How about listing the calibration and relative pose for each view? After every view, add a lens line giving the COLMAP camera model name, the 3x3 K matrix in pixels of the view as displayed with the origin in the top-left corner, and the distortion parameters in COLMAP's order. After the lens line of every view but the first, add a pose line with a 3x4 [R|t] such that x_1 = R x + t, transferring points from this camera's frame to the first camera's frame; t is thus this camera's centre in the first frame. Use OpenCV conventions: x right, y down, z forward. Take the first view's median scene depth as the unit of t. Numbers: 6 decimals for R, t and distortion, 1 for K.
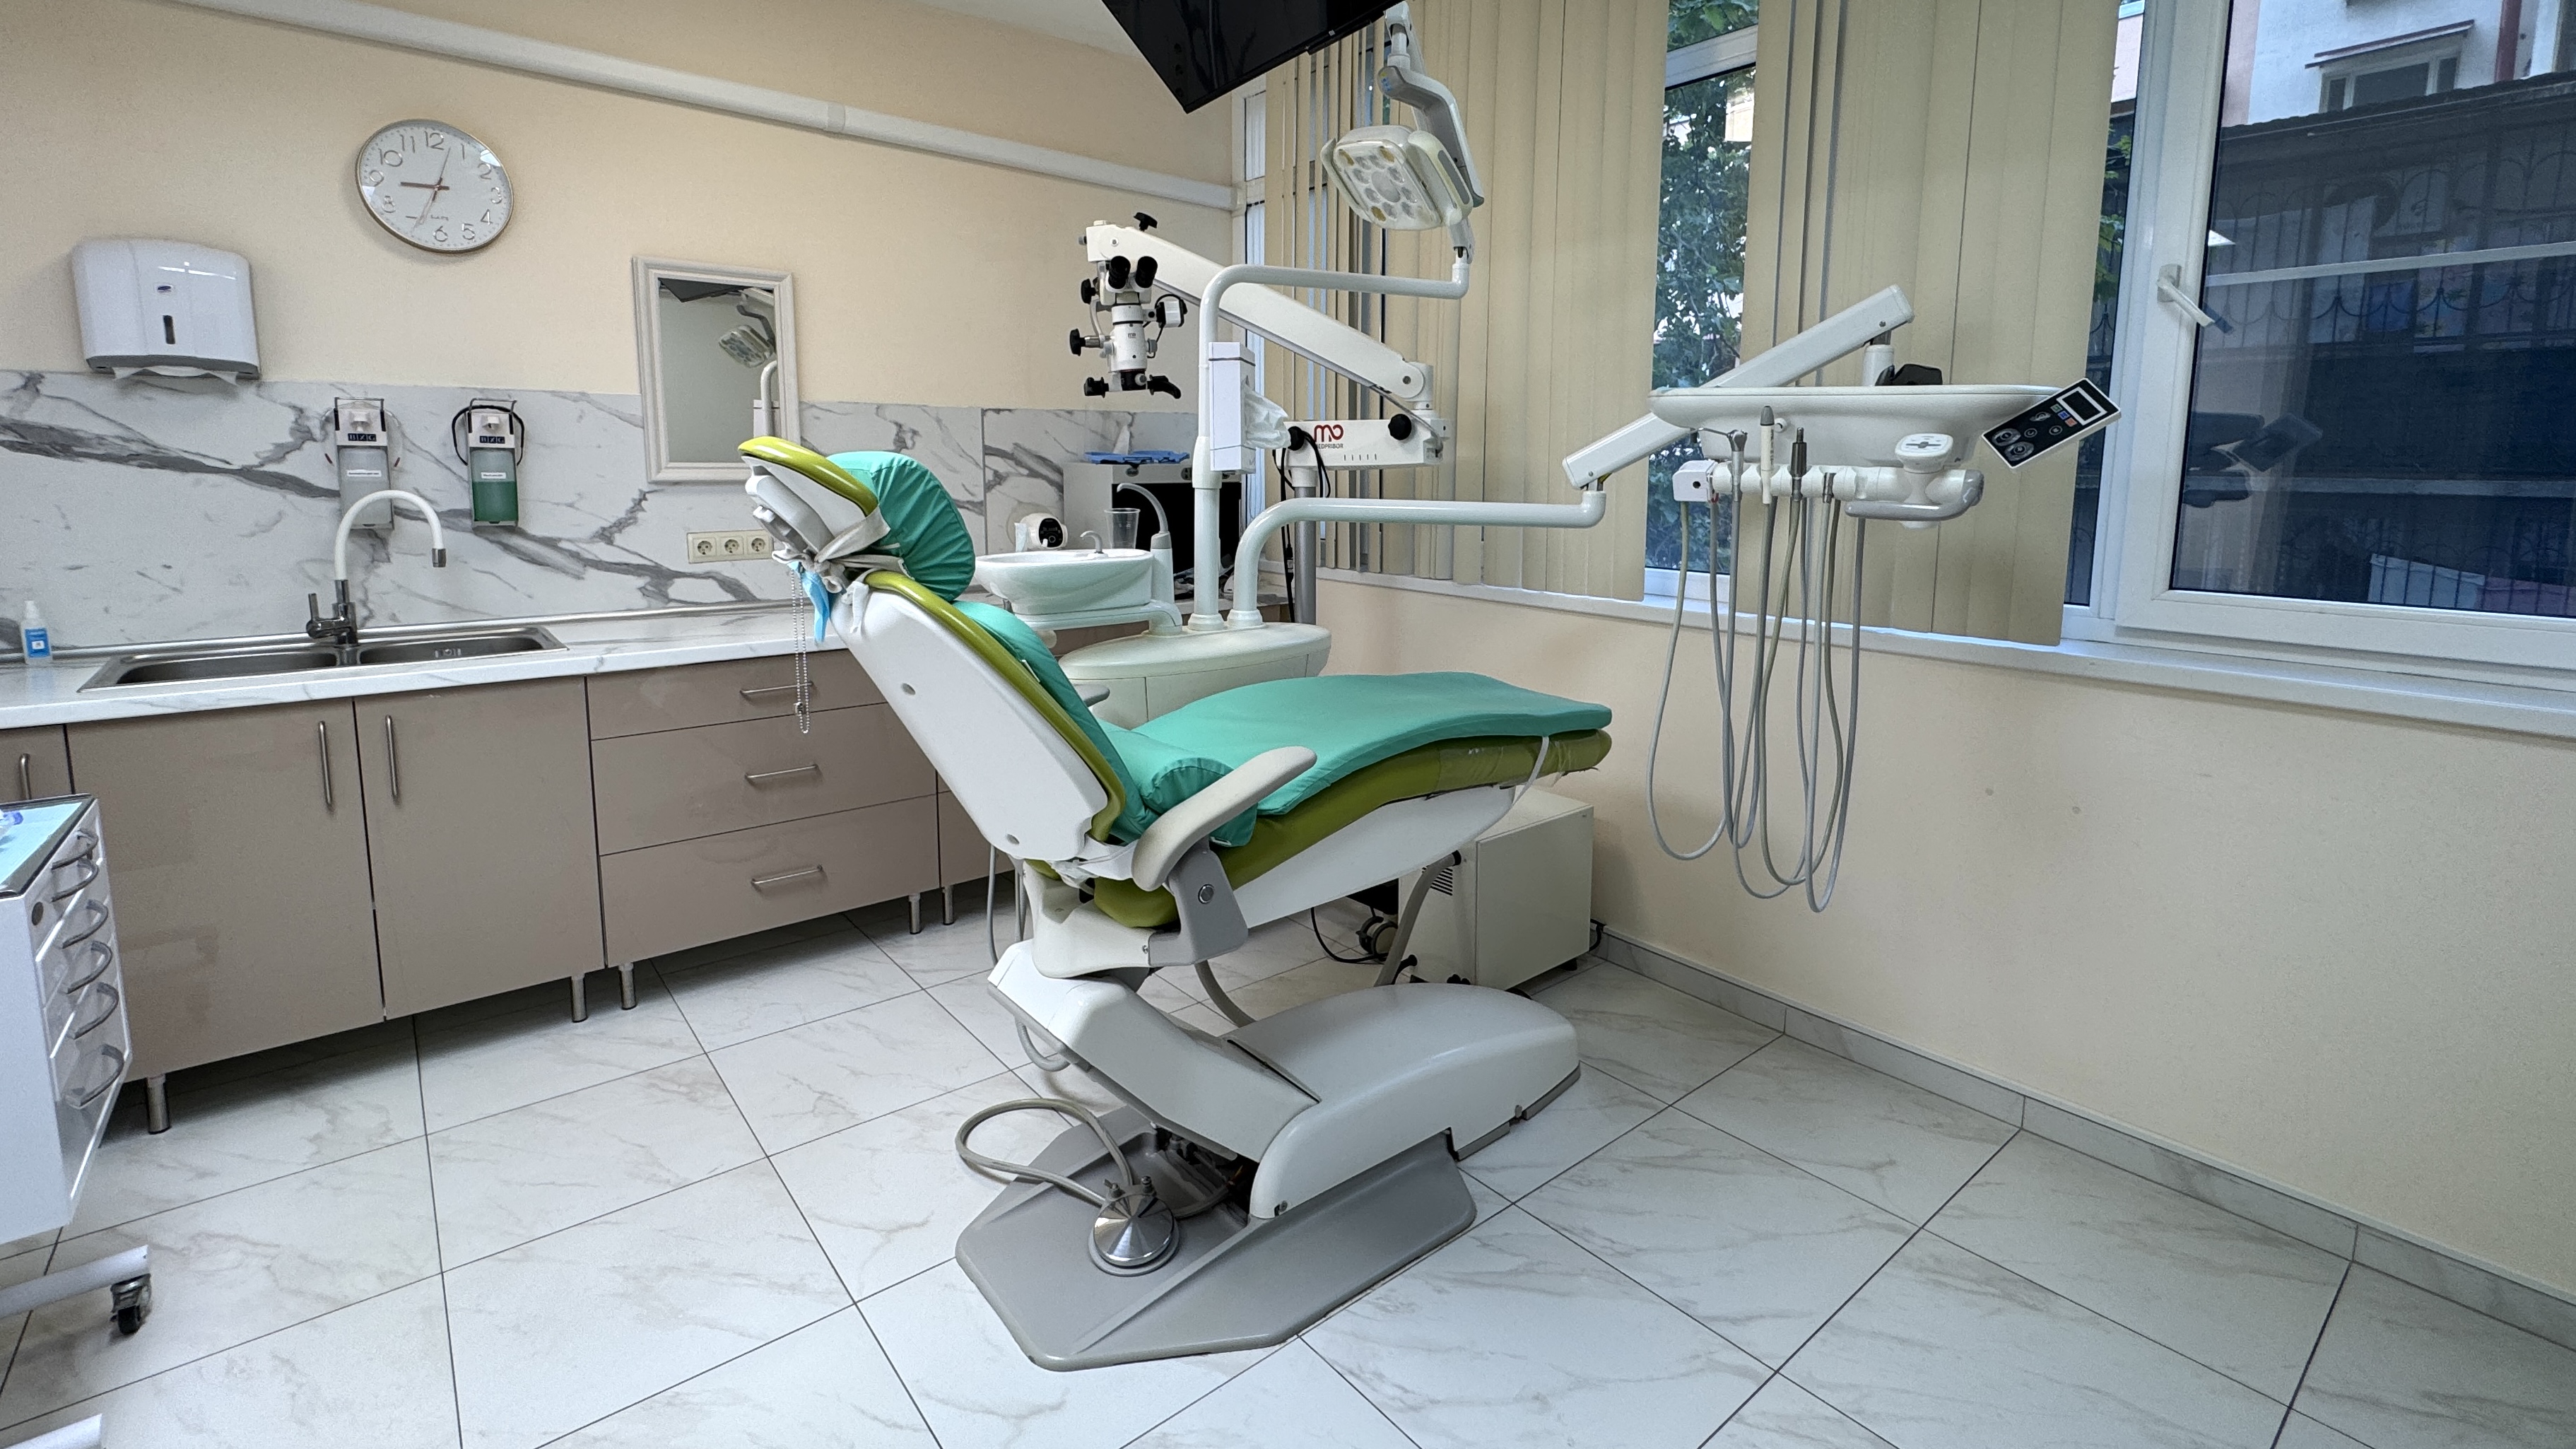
lens RADIAL K [[1142.3, 0, 1299.4], [0, 1142.3, 608.5], [0, 0, 1]] dist [0.000325, 0.000166]
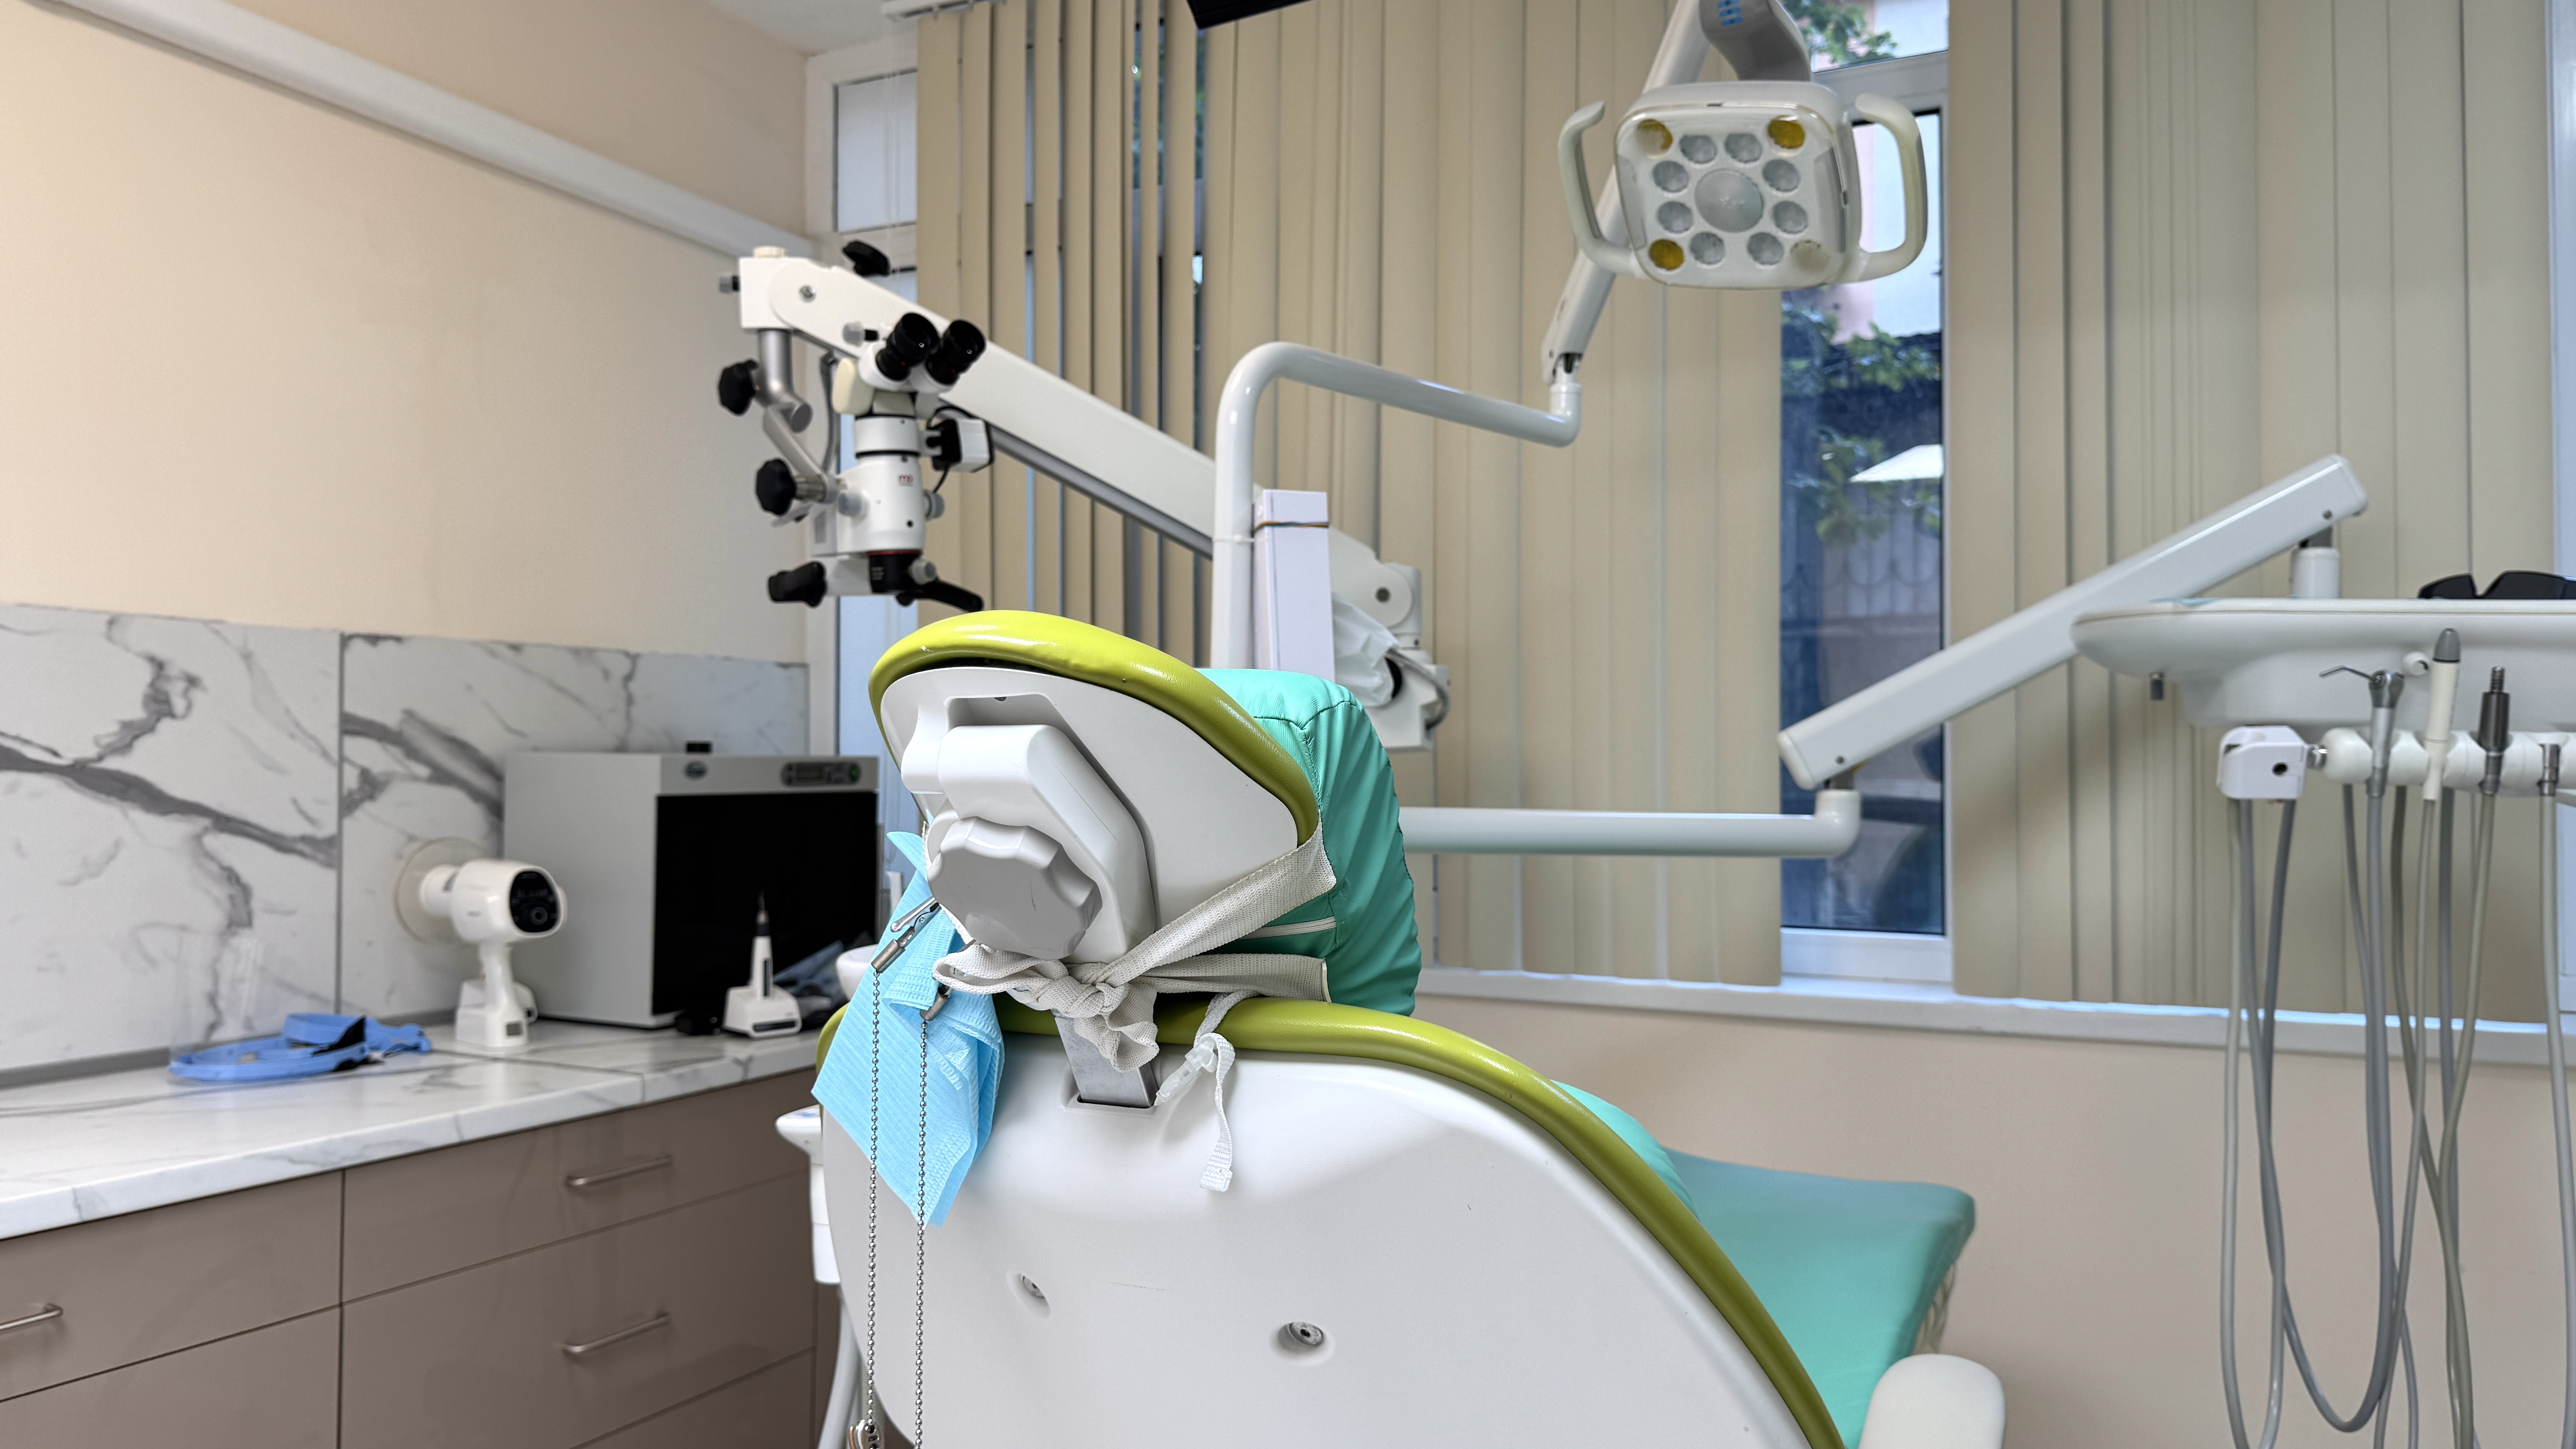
lens RADIAL K [[1842.7, 0, 1272.8], [0, 1842.7, 745.4], [0, 0, 1]] dist [0.041981, -0.026000]
pose [[0.910754, 0.001952, 0.412946, -0.320794], [0.056521, 0.989988, -0.129337, -0.019609], [-0.409064, 0.141135, 0.901525, 0.251231]]
